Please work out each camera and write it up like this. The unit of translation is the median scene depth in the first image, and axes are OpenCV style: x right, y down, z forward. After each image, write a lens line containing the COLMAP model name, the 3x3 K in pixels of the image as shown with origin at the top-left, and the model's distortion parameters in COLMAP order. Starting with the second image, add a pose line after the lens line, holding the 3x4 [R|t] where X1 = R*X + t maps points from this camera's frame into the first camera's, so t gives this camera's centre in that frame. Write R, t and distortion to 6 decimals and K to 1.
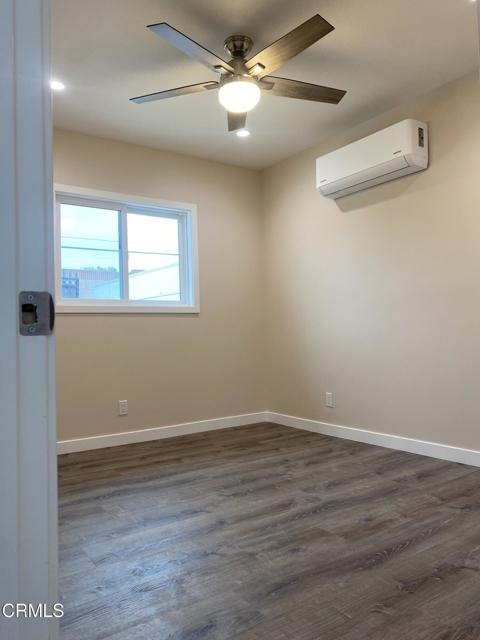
lens RADIAL K [[494.2, 0, 243.8], [0, 494.2, 318.4], [0, 0, 1]] dist [0.028500, -0.003627]
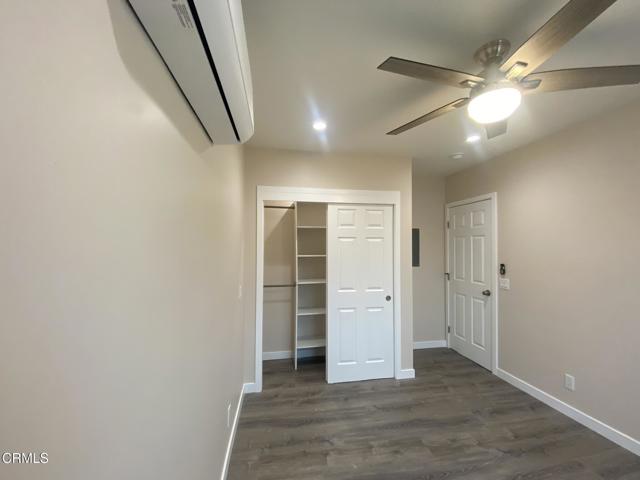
lens RADIAL K [[262.5, 0, 319.2], [0, 262.5, 244.6], [0, 0, 1]] dist [0.034247, -0.024712]
pose [[-0.902261, 0.027936, 0.430285, 0.080113], [0.008918, 0.998895, -0.046151, -0.164739], [-0.431099, -0.037803, -0.901512, 1.559206]]
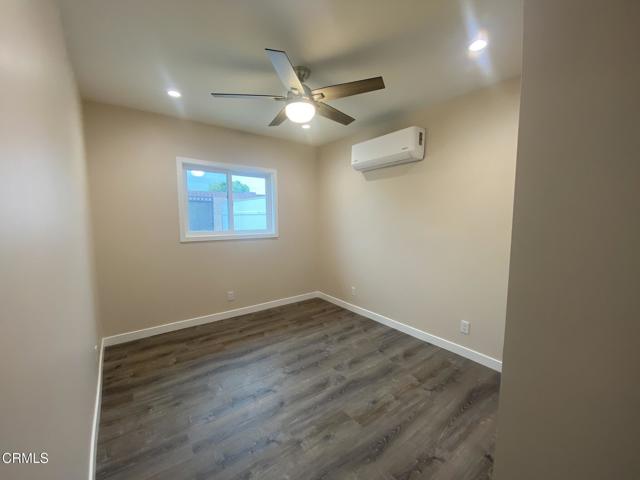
lens RADIAL K [[262.5, 0, 319.2], [0, 262.5, 244.6], [0, 0, 1]] dist [0.034247, -0.024712]
pose [[0.999094, 0.021543, 0.036697, 0.026621], [-0.026264, 0.990707, 0.133453, -0.170794], [-0.033481, -0.134296, 0.990375, 0.194174]]
